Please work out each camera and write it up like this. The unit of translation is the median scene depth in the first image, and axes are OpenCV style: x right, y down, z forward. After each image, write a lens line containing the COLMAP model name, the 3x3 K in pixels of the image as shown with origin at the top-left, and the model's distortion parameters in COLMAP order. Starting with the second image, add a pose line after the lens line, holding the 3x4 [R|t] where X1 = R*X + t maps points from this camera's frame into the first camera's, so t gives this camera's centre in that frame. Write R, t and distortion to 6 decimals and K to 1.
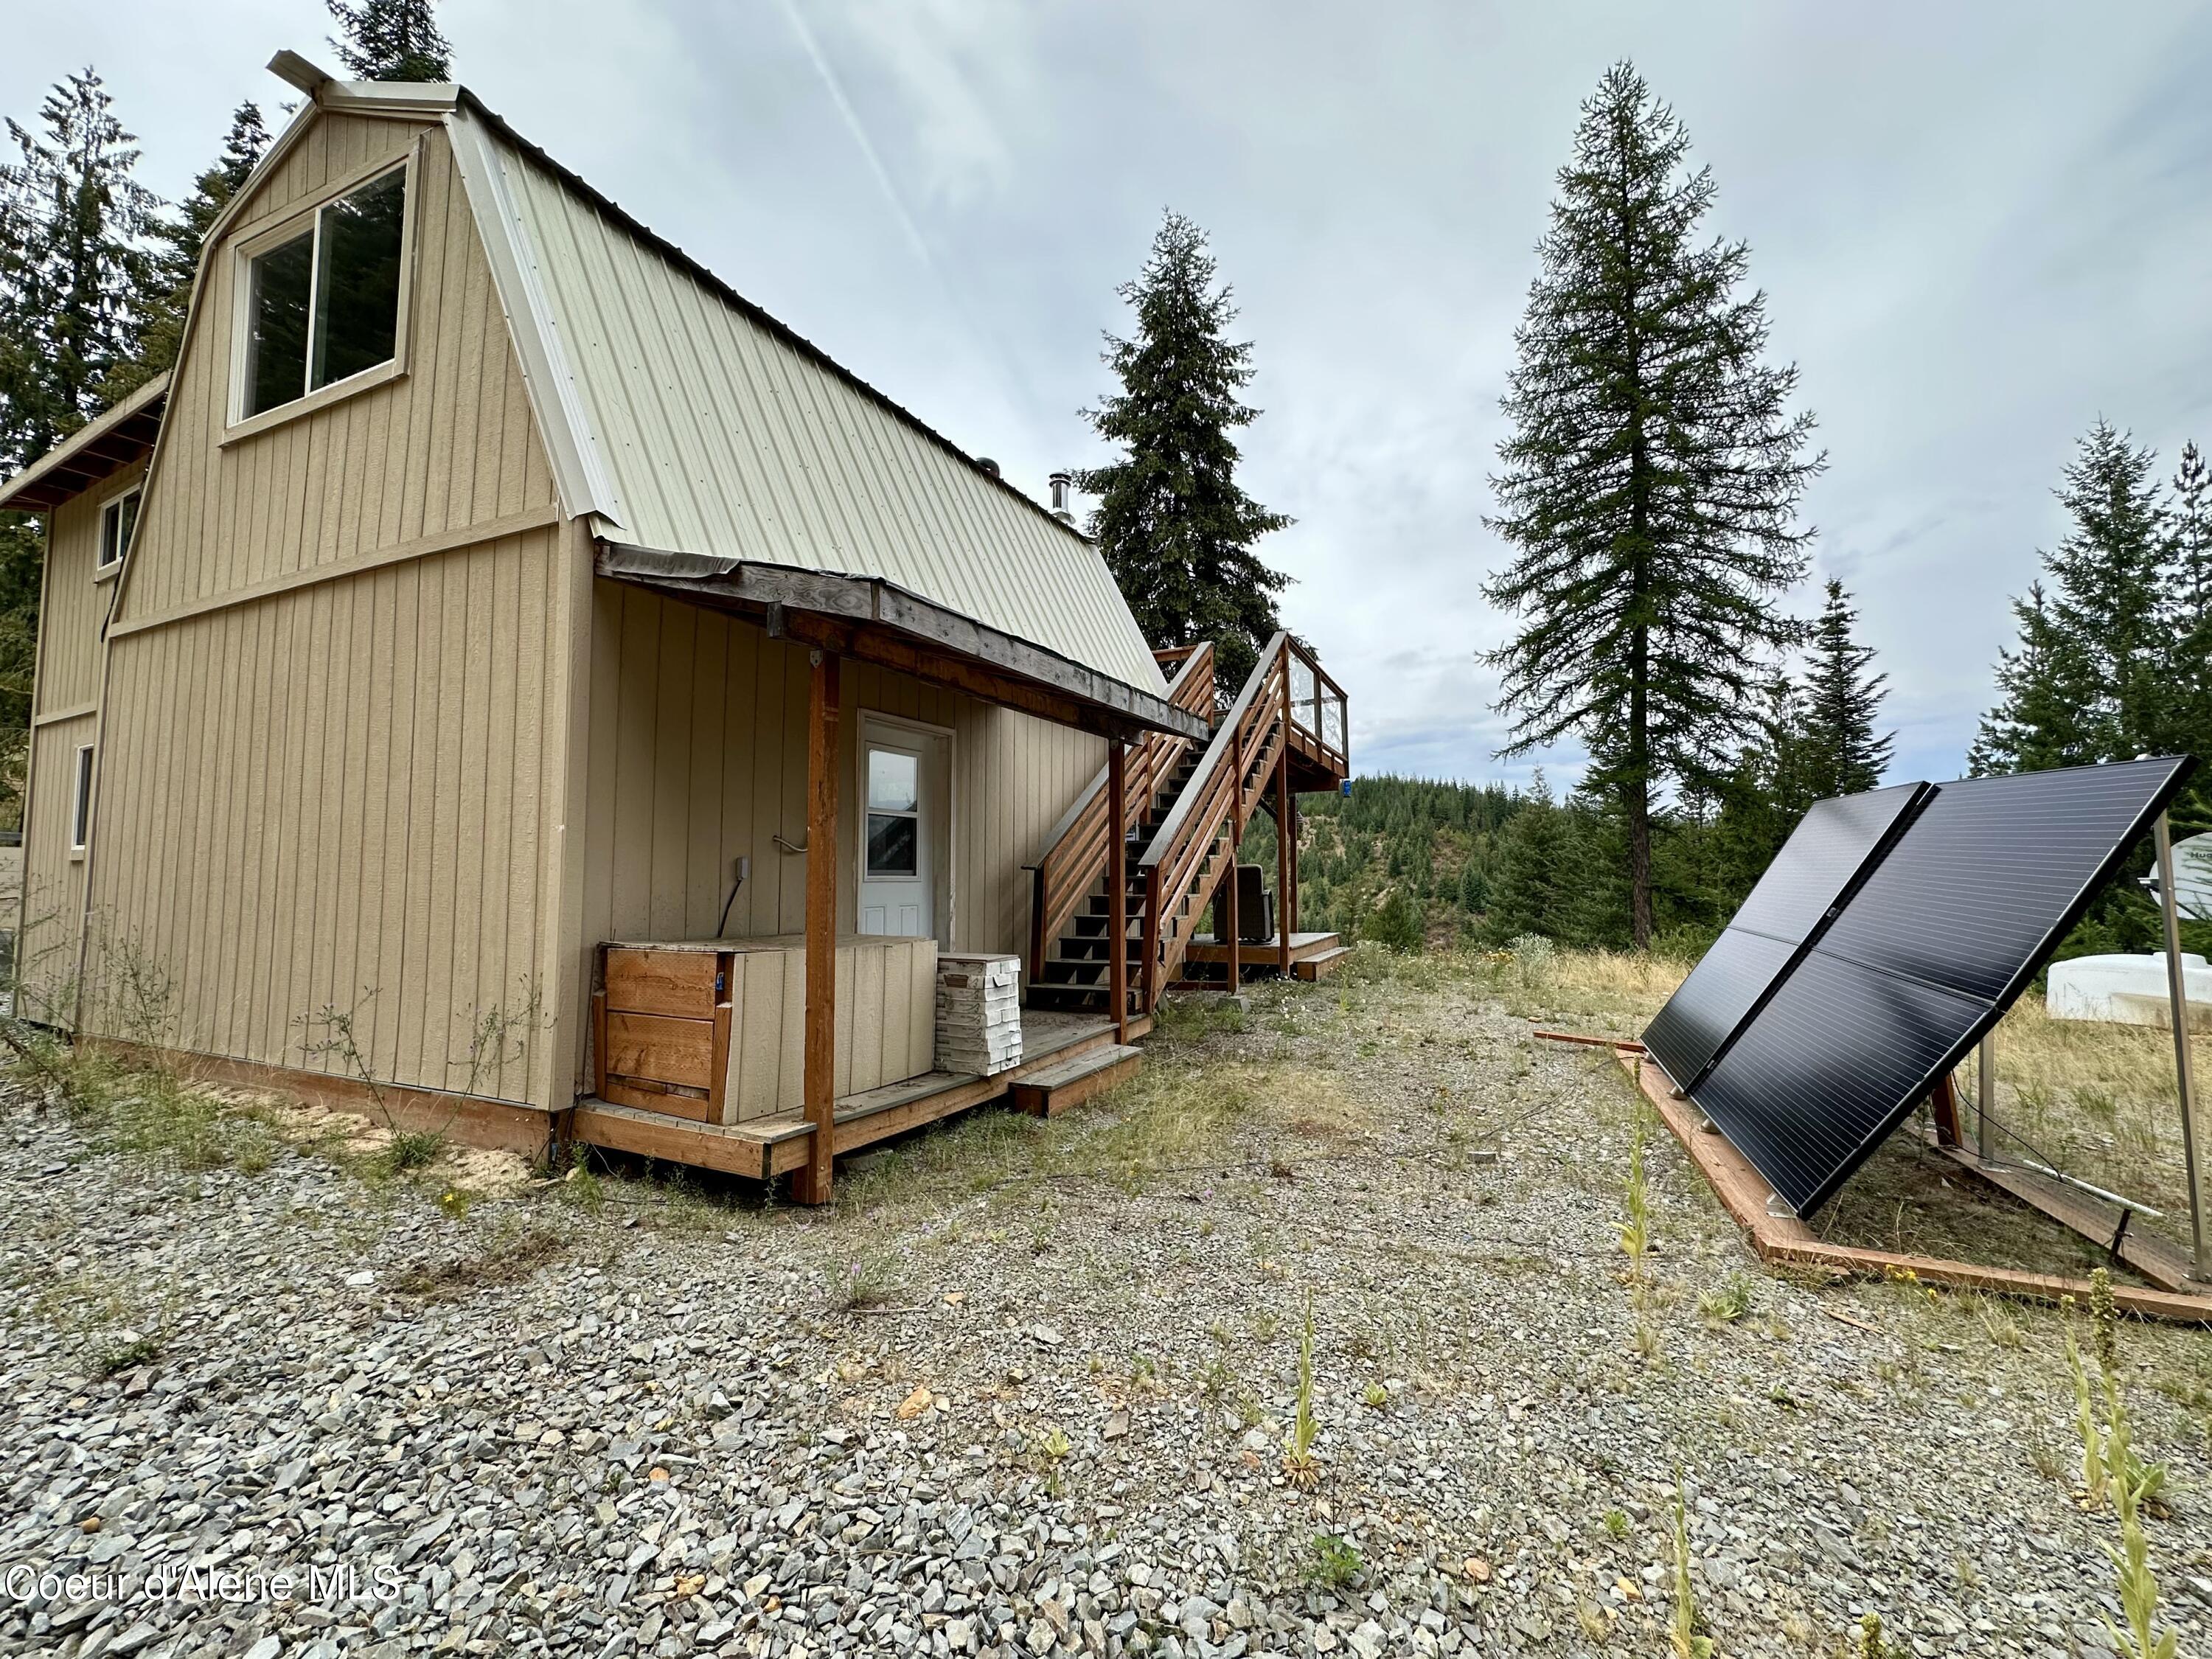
lens RADIAL K [[877.7, 0, 1105.0], [0, 877.7, 827.3], [0, 0, 1]] dist [-0.004994, 0.000667]
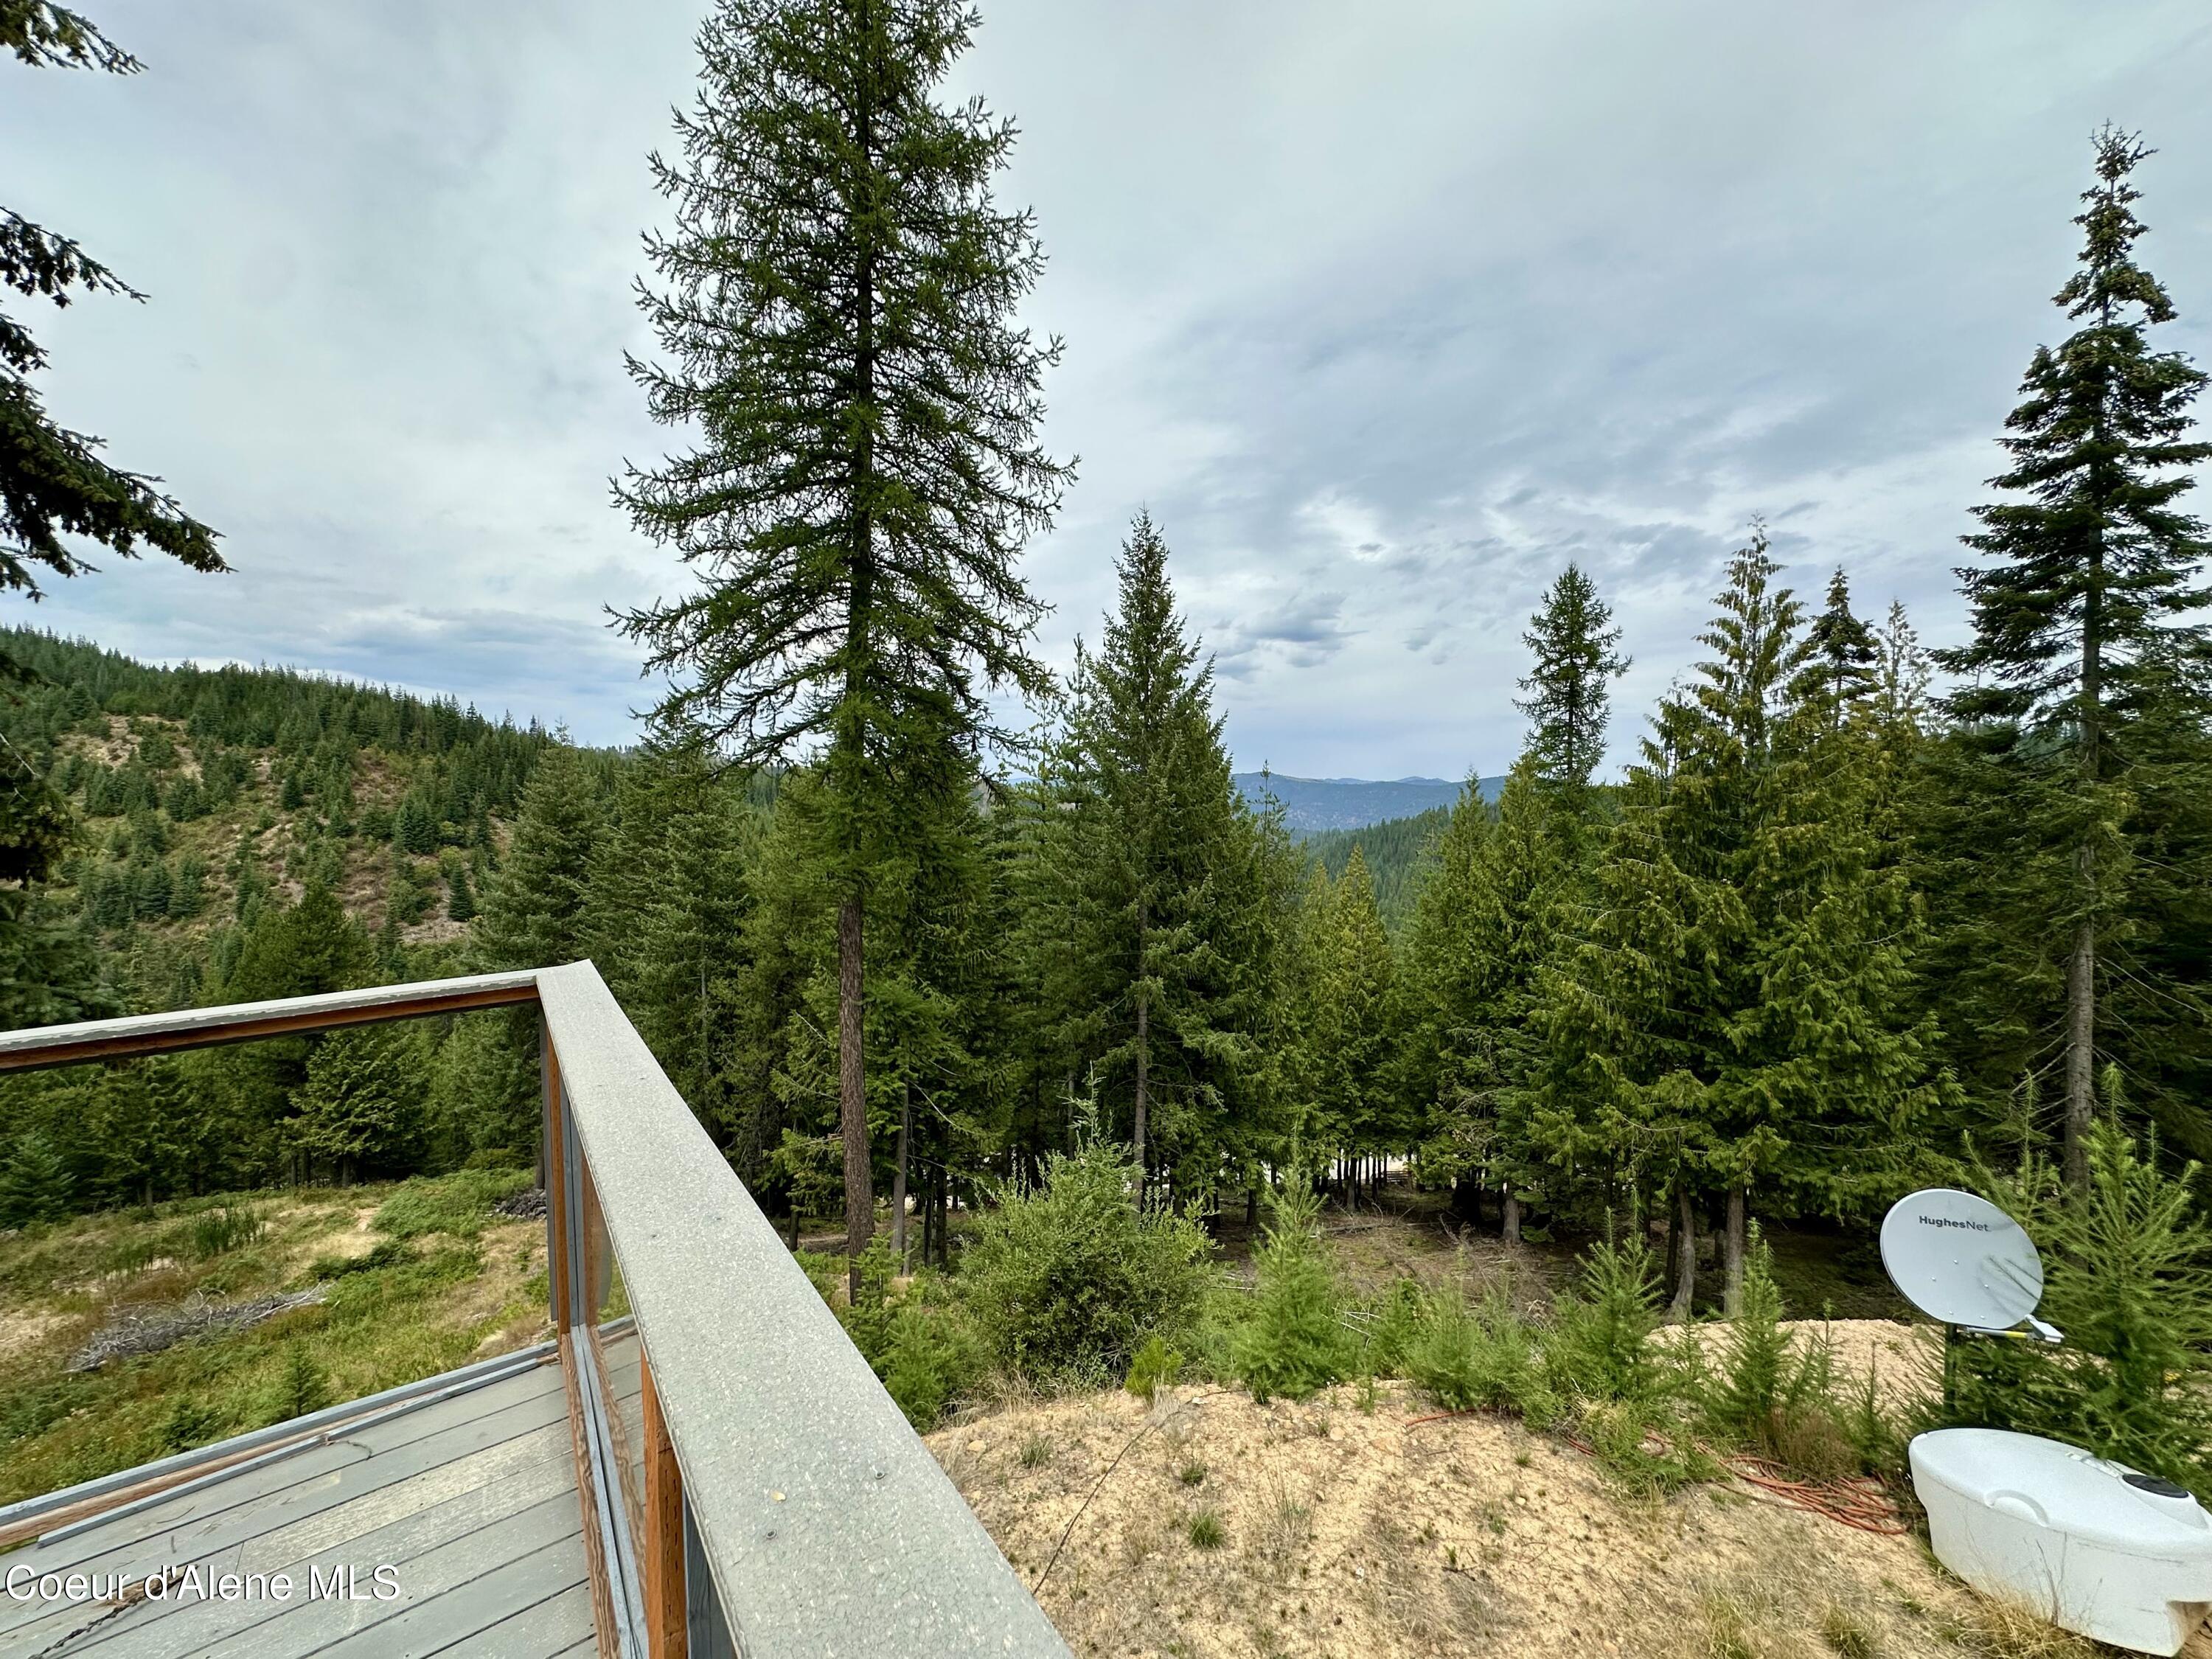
lens RADIAL K [[877.7, 0, 1104.9], [0, 877.7, 825.4], [0, 0, 1]] dist [-0.004994, 0.000667]
pose [[0.479576, -0.020467, 0.877262, 0.102151], [-0.054967, 0.997064, 0.053311, -0.118082], [-0.875777, -0.073787, 0.477043, 0.496536]]
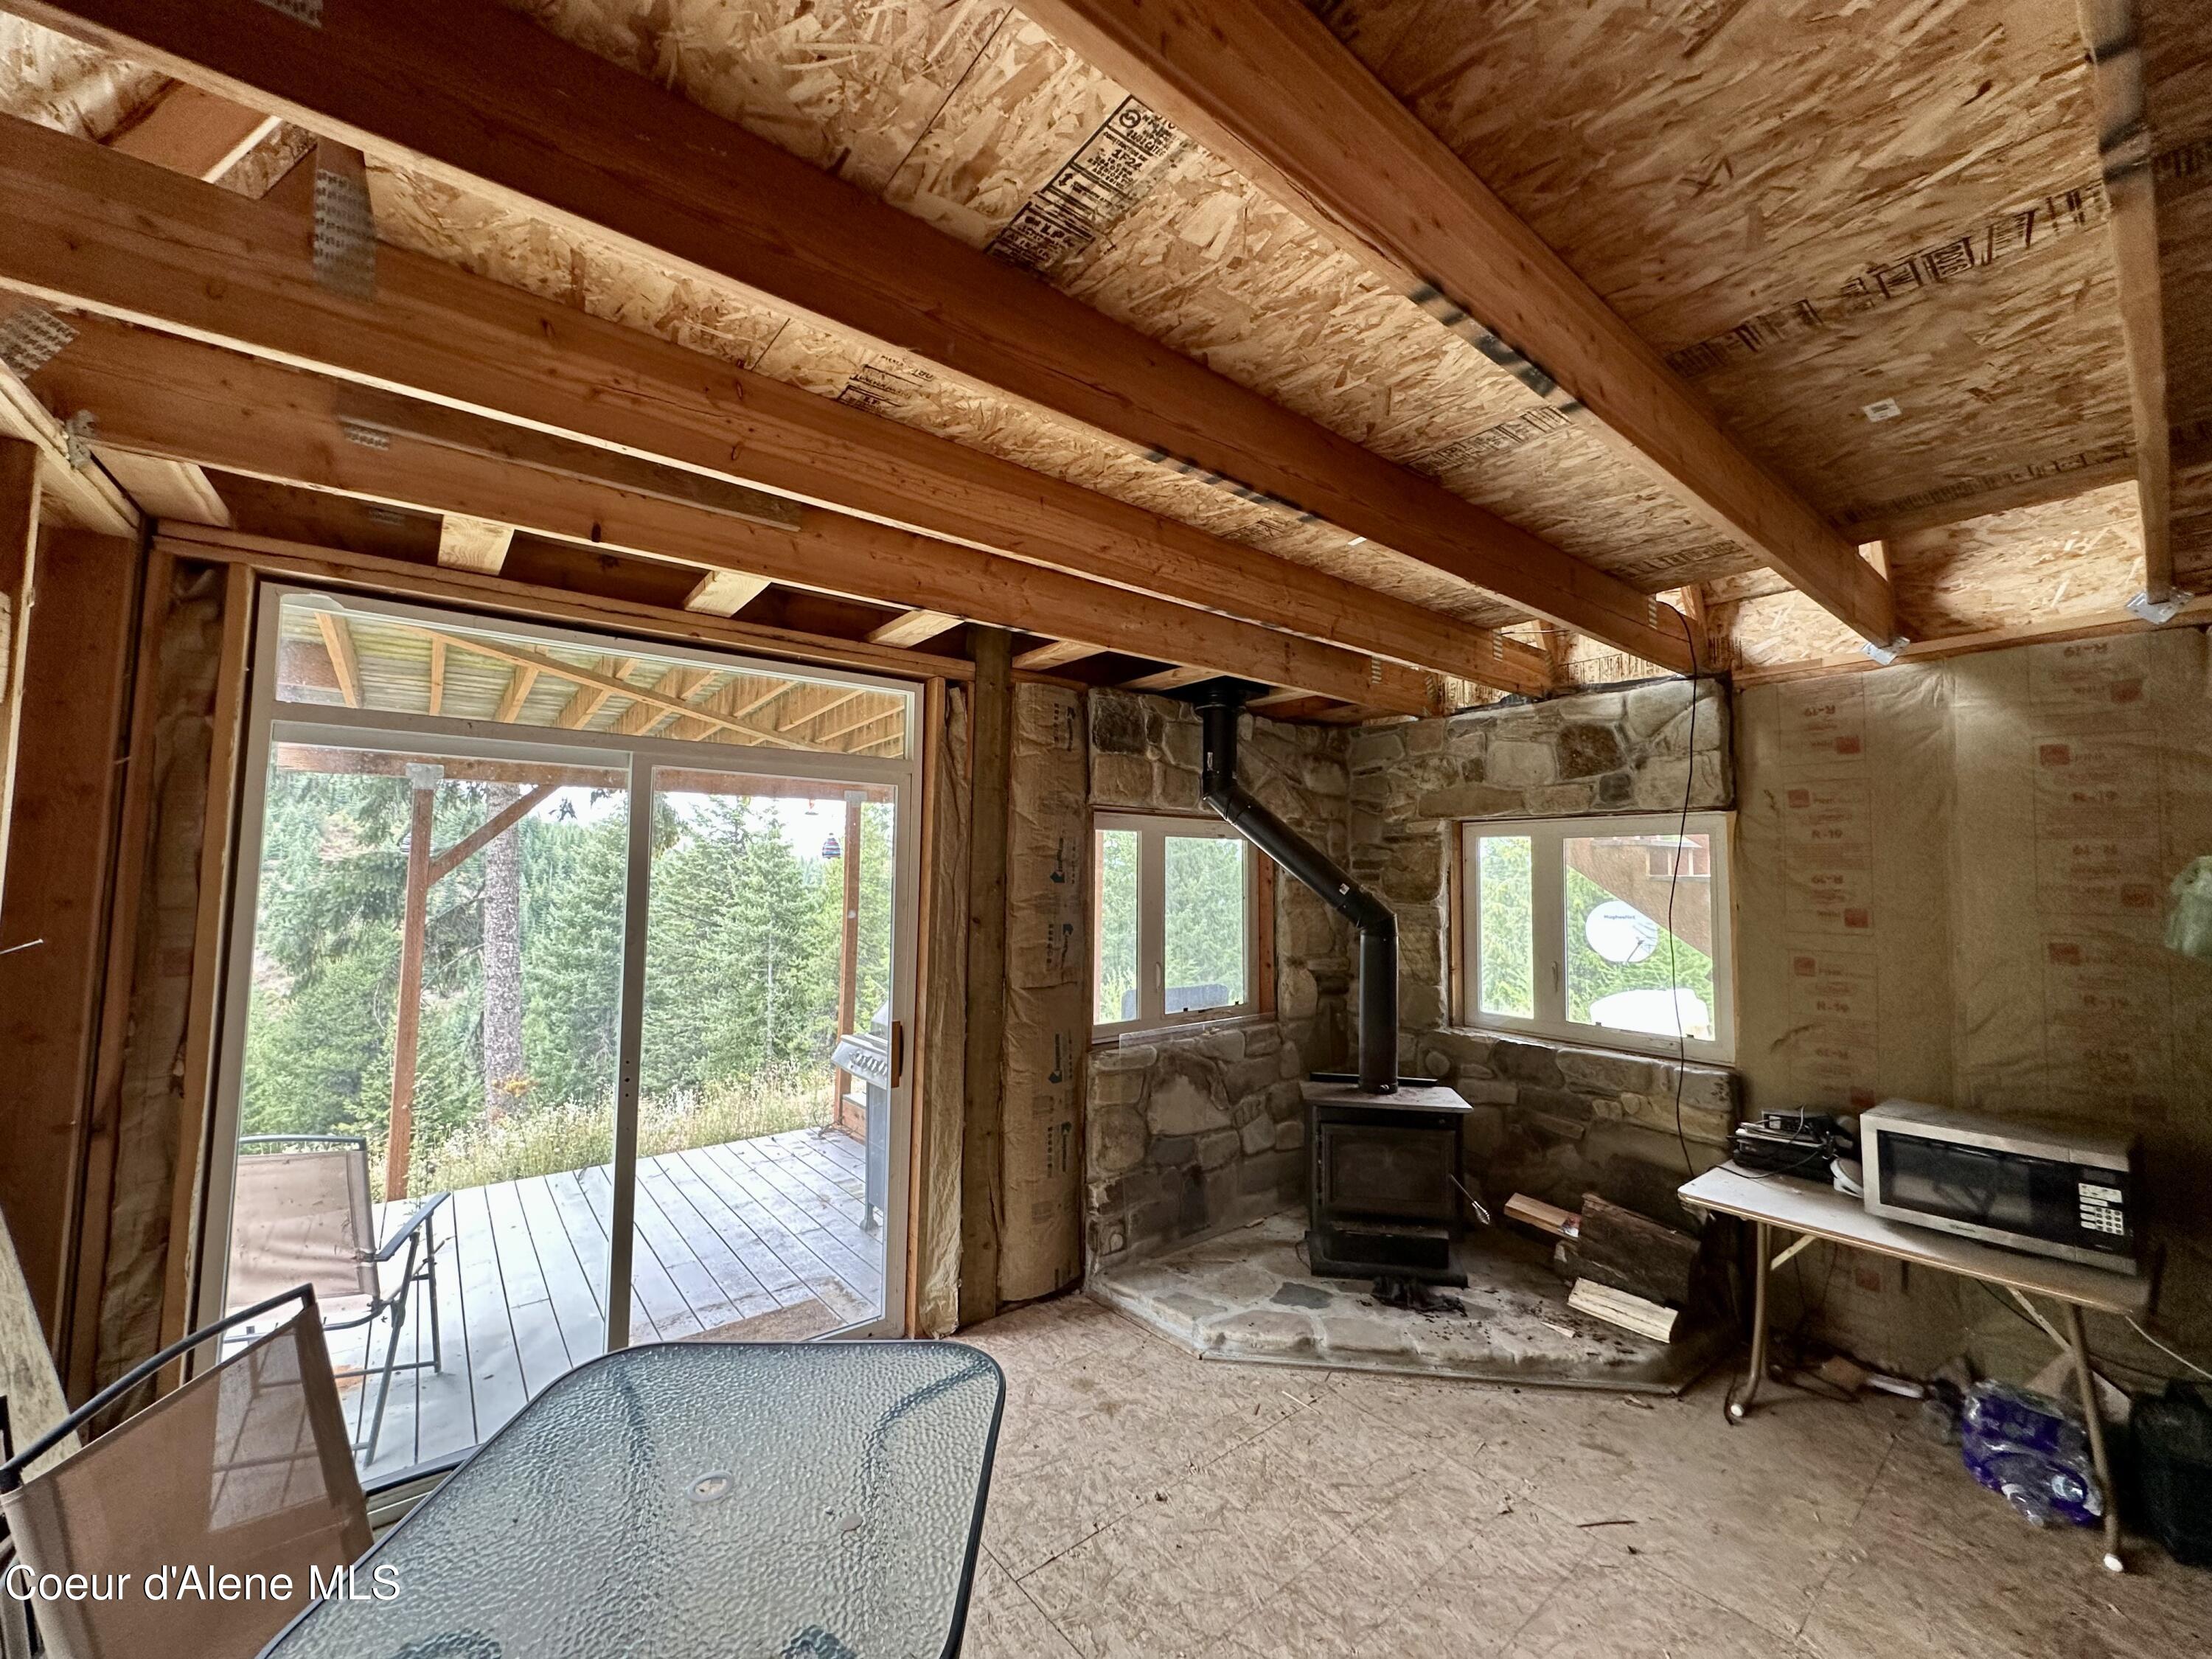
lens RADIAL K [[877.7, 0, 1101.7], [0, 877.7, 820.9], [0, 0, 1]] dist [-0.004994, 0.000667]
pose [[0.447538, 0.067334, 0.891726, -0.193568], [-0.061929, 0.997101, -0.044210, -0.004385], [-0.892118, -0.035438, 0.450410, 0.426654]]
